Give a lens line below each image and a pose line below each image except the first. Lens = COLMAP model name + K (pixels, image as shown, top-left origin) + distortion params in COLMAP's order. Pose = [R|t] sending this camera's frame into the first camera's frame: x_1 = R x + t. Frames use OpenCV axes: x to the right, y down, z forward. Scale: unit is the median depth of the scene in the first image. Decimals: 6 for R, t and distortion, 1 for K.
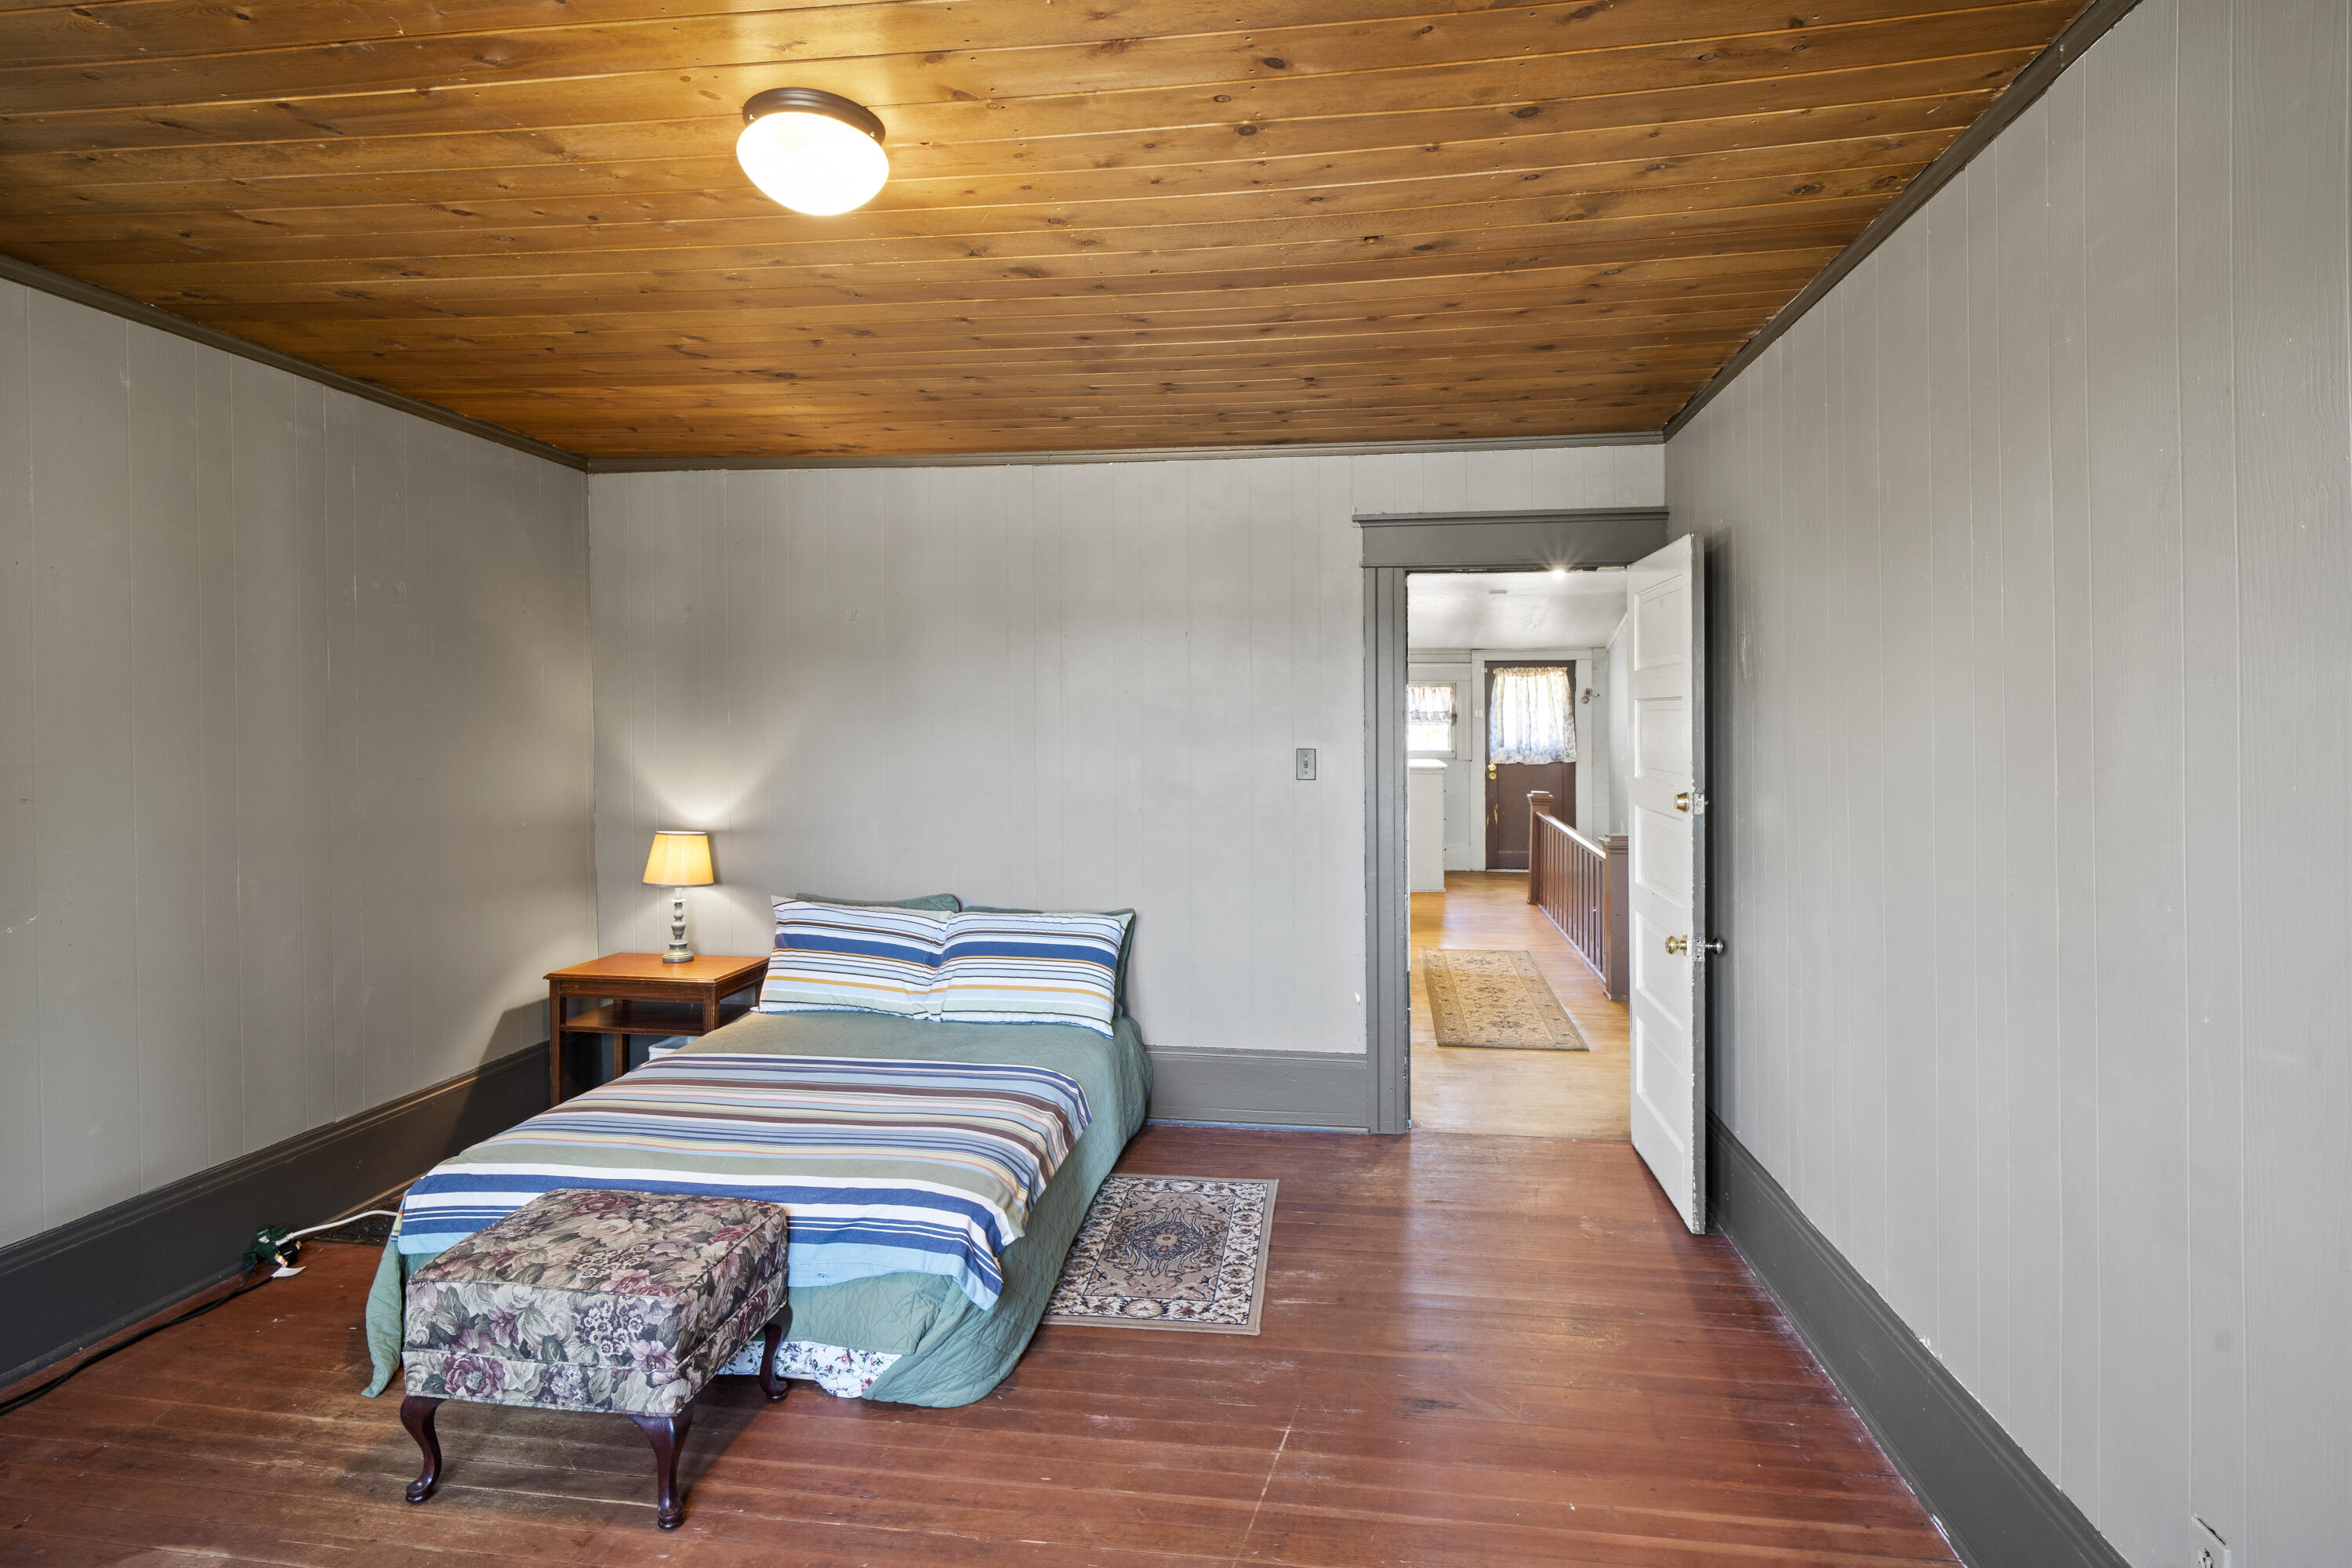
lens RADIAL K [[1225.4, 0, 1172.7], [0, 1225.4, 779.4], [0, 0, 1]] dist [-0.002241, -0.000162]
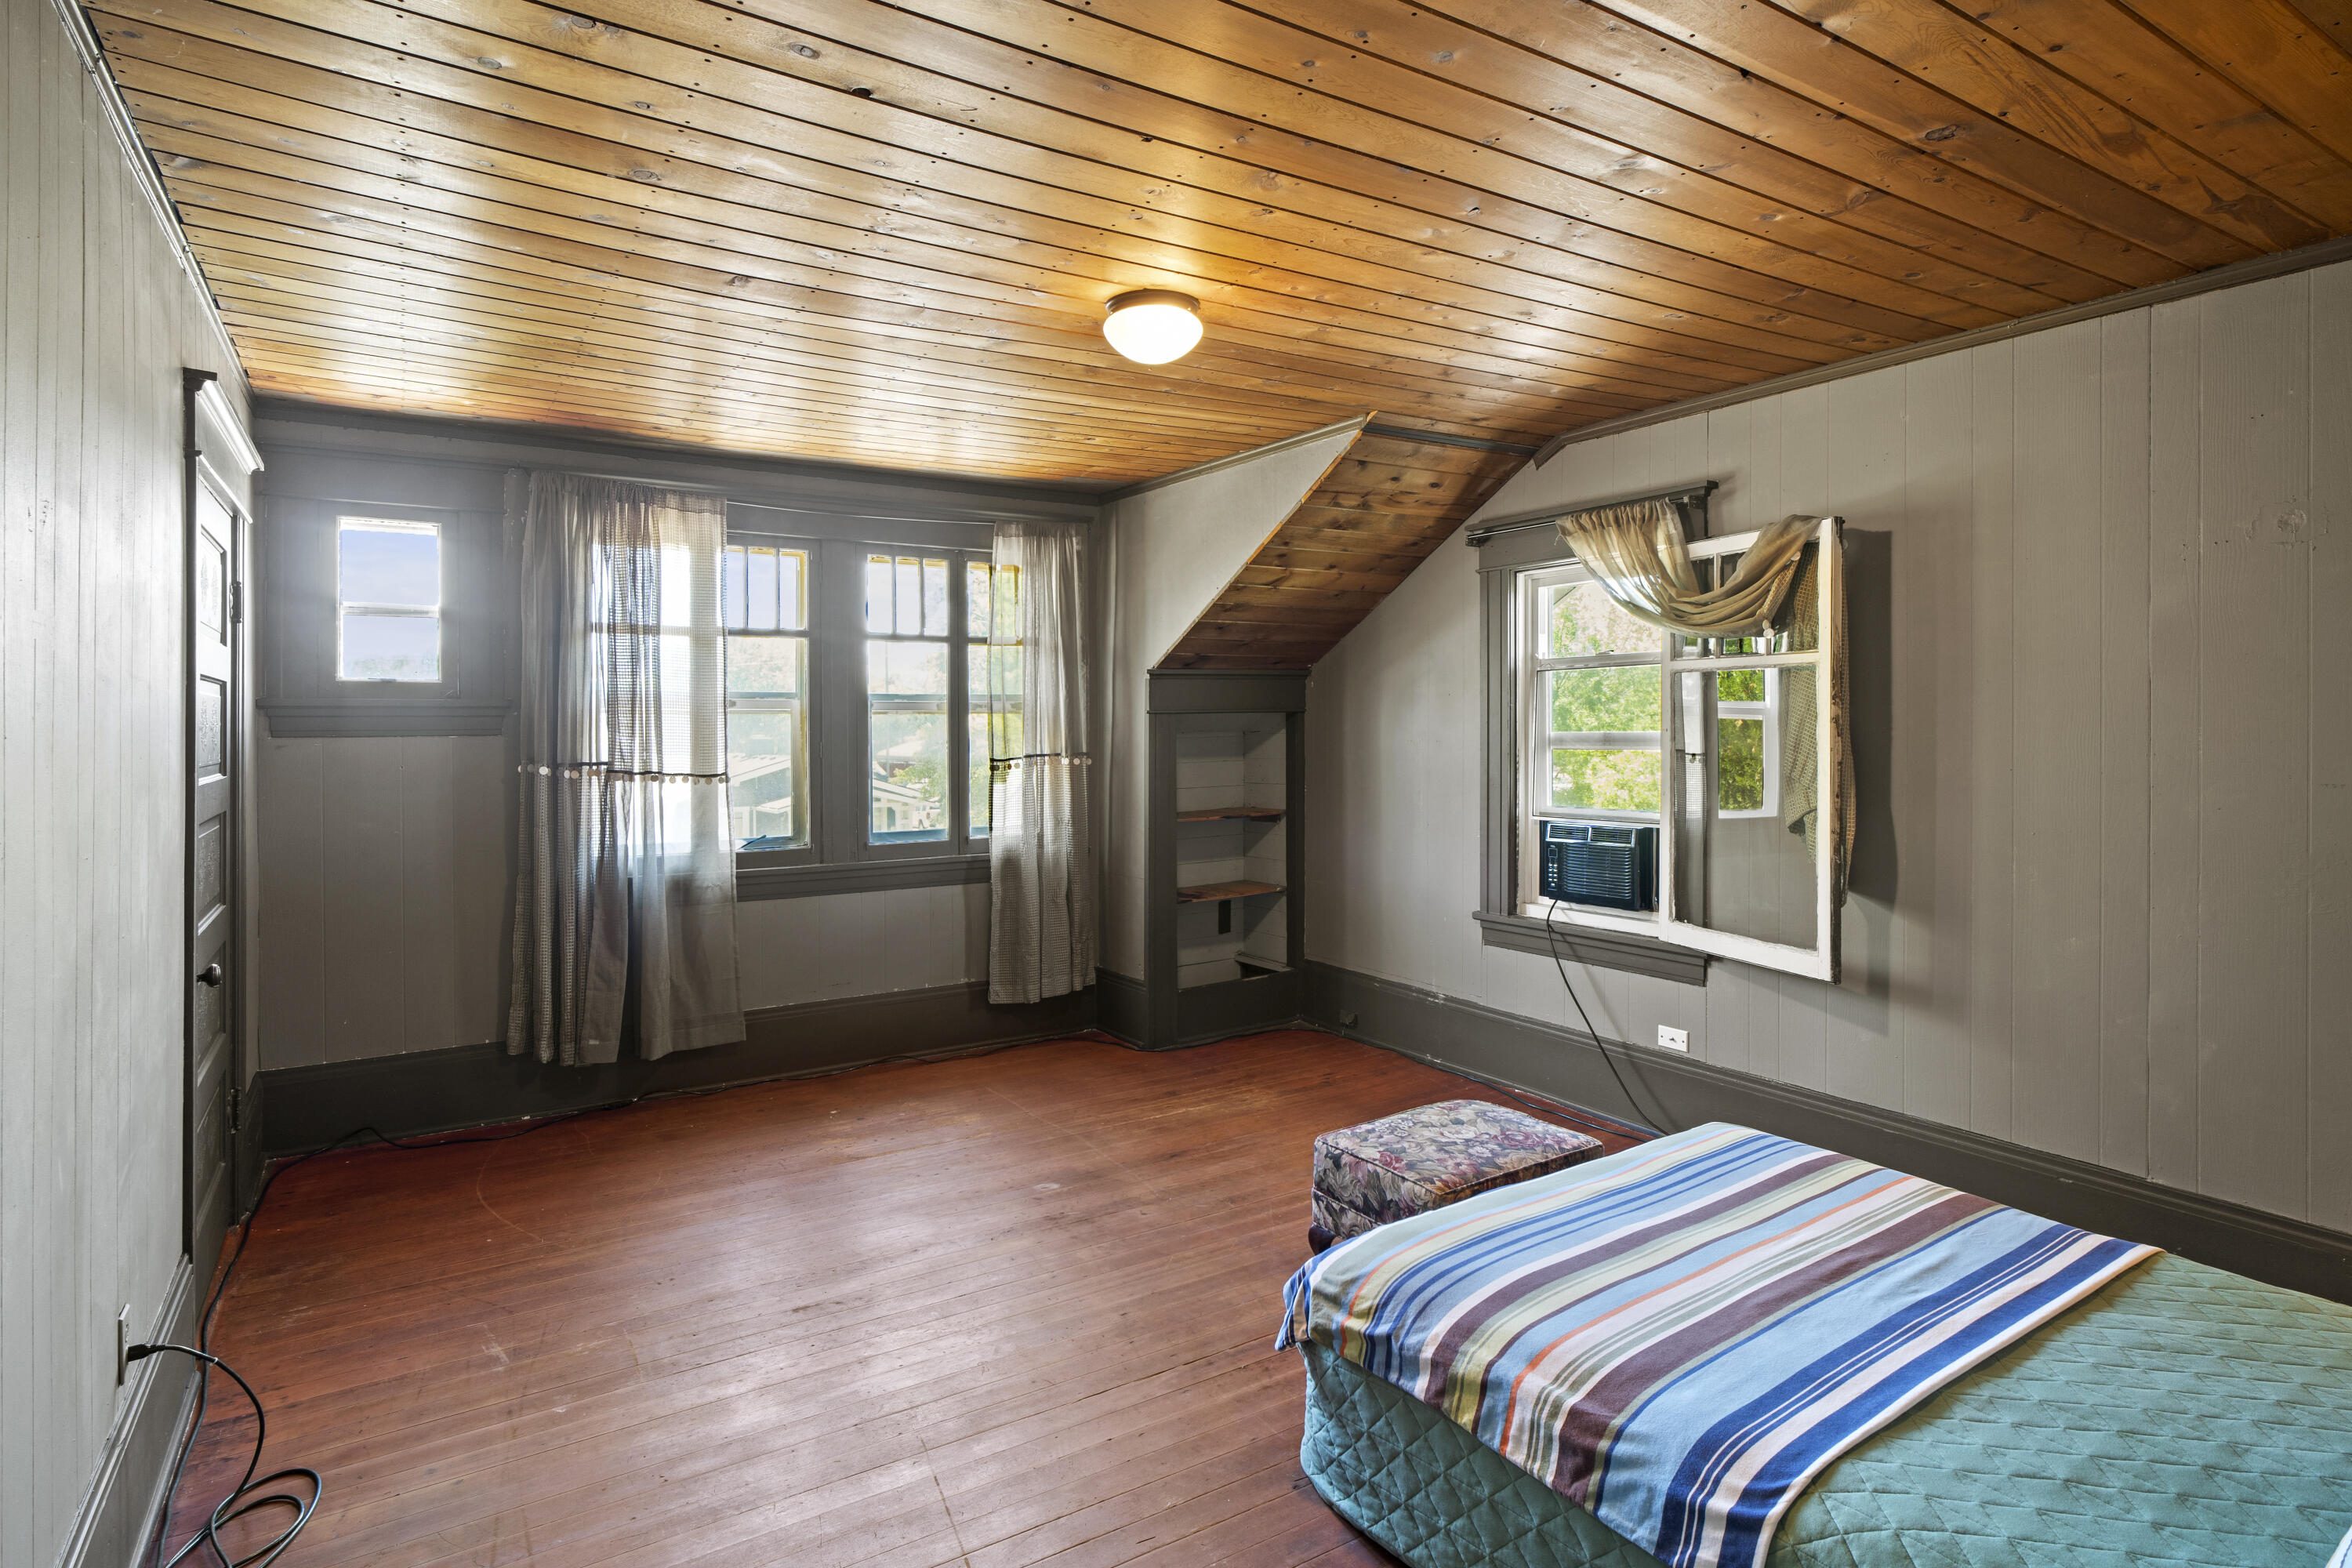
lens RADIAL K [[1225.4, 0, 1220.7], [0, 1225.4, 704.8], [0, 0, 1]] dist [-0.002241, -0.000162]
pose [[-0.753652, 0.002555, -0.657269, 0.515585], [0.001971, 0.999997, 0.001628, -0.062649], [0.657271, -0.000069, -0.753655, 1.746019]]
